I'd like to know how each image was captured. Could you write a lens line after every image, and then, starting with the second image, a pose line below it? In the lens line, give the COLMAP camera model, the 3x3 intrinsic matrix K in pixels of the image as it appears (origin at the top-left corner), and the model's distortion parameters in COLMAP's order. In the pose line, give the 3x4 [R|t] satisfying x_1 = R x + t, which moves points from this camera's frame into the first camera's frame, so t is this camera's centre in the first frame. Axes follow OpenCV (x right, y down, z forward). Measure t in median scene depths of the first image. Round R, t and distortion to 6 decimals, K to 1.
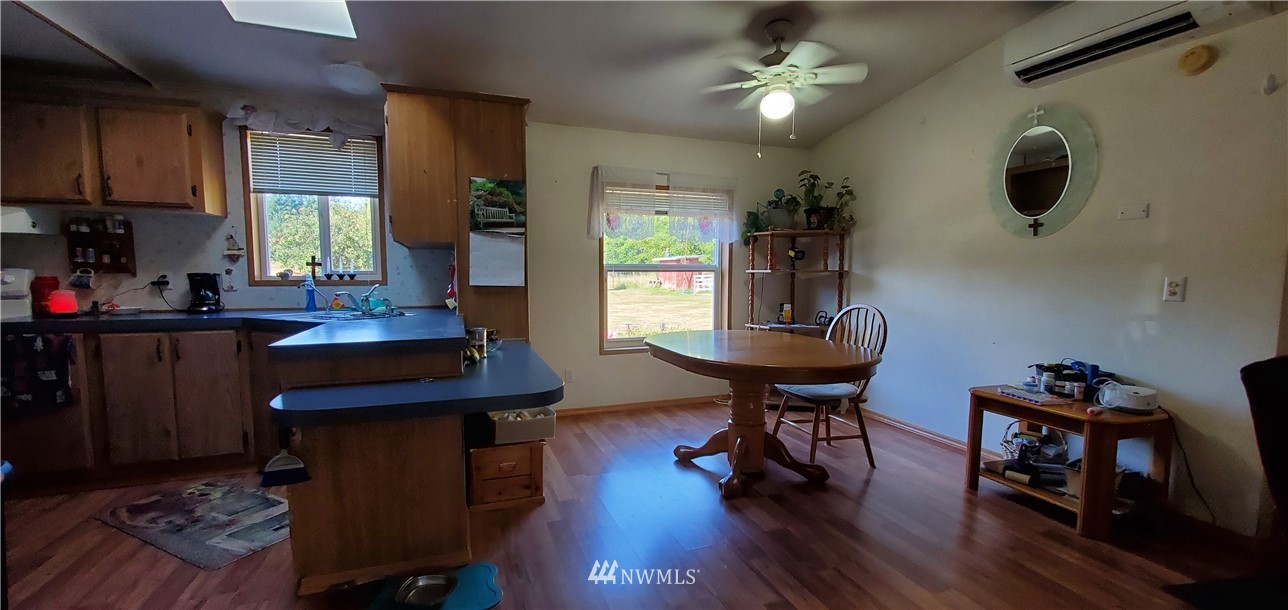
lens RADIAL K [[507.7, 0, 638.4], [0, 507.7, 316.8], [0, 0, 1]] dist [0.001356, -0.000130]
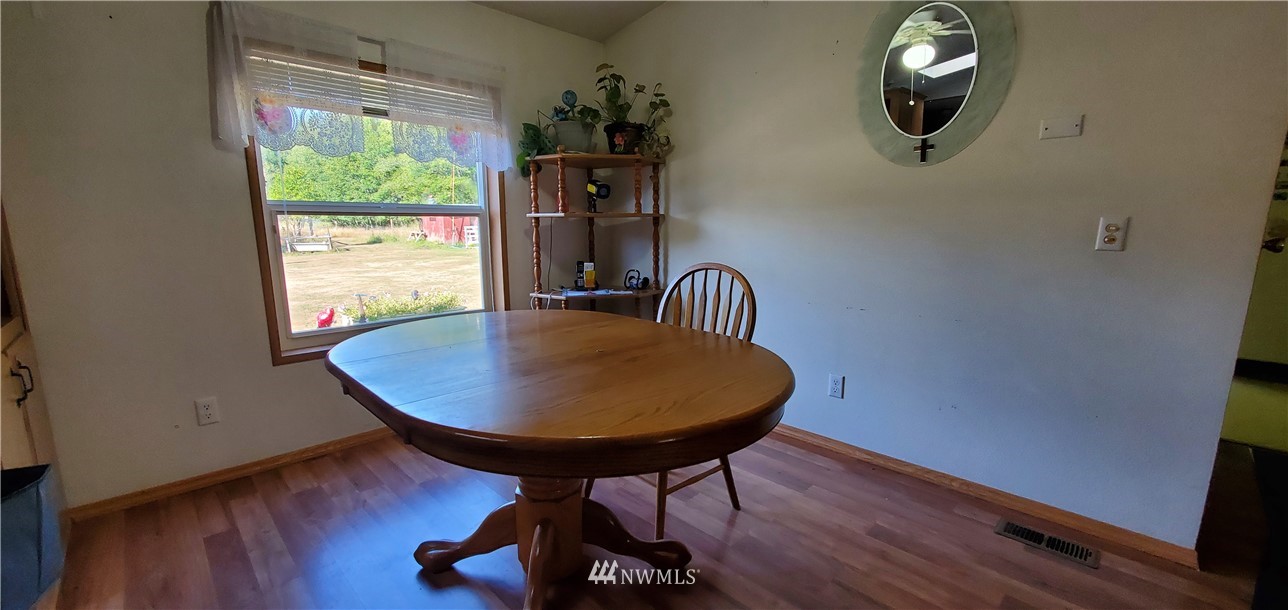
lens RADIAL K [[507.7, 0, 638.4], [0, 507.7, 316.8], [0, 0, 1]] dist [0.001356, -0.000130]
pose [[0.908847, -0.076977, 0.409965, 0.082546], [0.038051, 0.994027, 0.102287, -0.026067], [-0.415390, -0.077364, 0.906348, 0.436622]]
